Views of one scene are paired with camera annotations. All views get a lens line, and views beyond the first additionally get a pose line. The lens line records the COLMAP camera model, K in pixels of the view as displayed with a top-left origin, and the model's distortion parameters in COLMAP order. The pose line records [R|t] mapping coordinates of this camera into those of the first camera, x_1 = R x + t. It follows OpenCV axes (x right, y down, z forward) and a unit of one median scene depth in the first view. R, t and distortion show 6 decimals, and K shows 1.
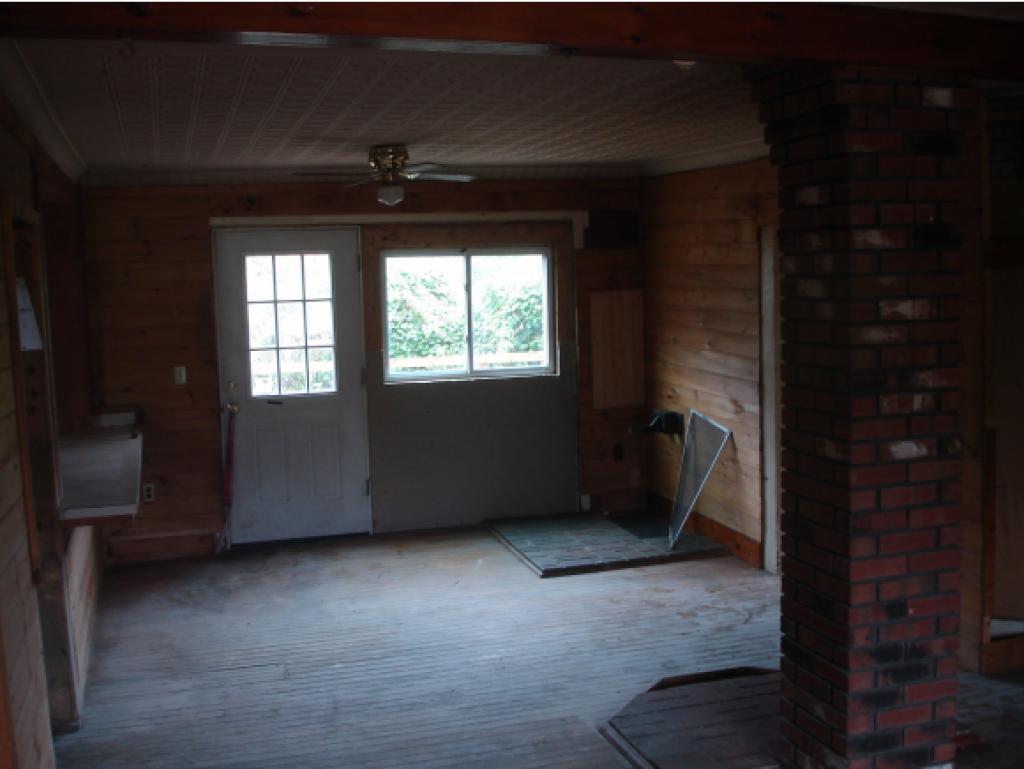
lens RADIAL K [[1161.8, 0, 511.3], [0, 1161.8, 387.8], [0, 0, 1]] dist [-0.095627, 0.000000]
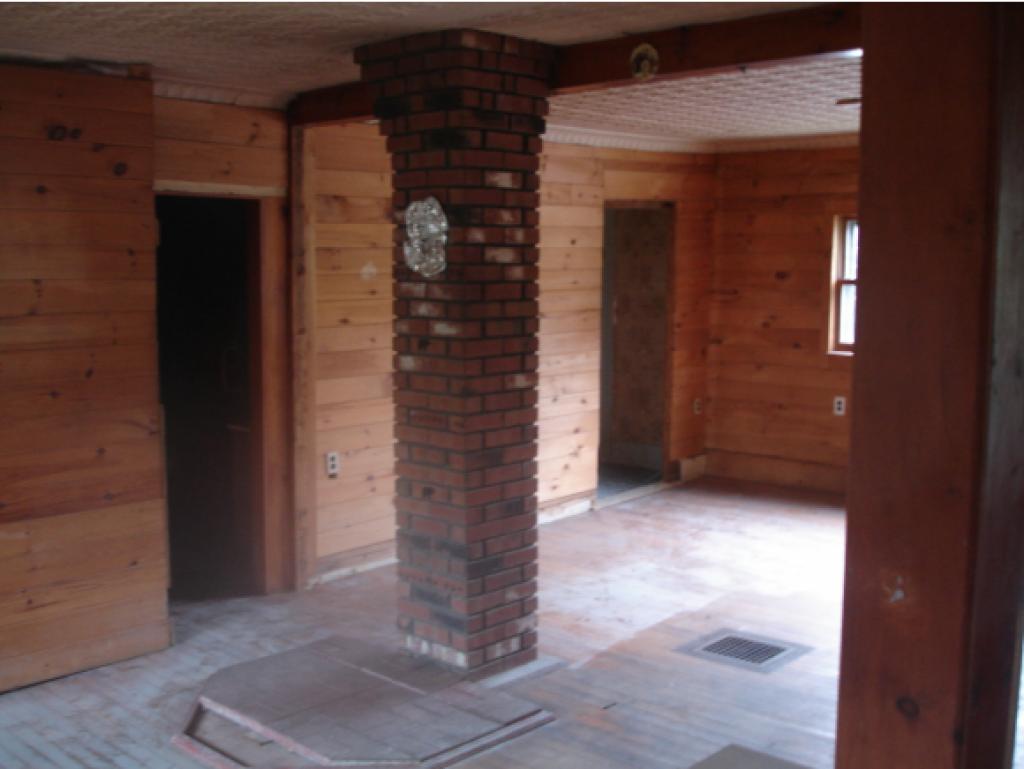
lens RADIAL K [[1161.8, 0, 510.8], [0, 1161.8, 381.1], [0, 0, 1]] dist [-0.095627, 0.000000]
pose [[-0.493591, -0.074540, 0.866494, -0.360143], [0.098231, 0.985166, 0.140705, -0.055689], [-0.864129, 0.154567, -0.478947, 0.702608]]
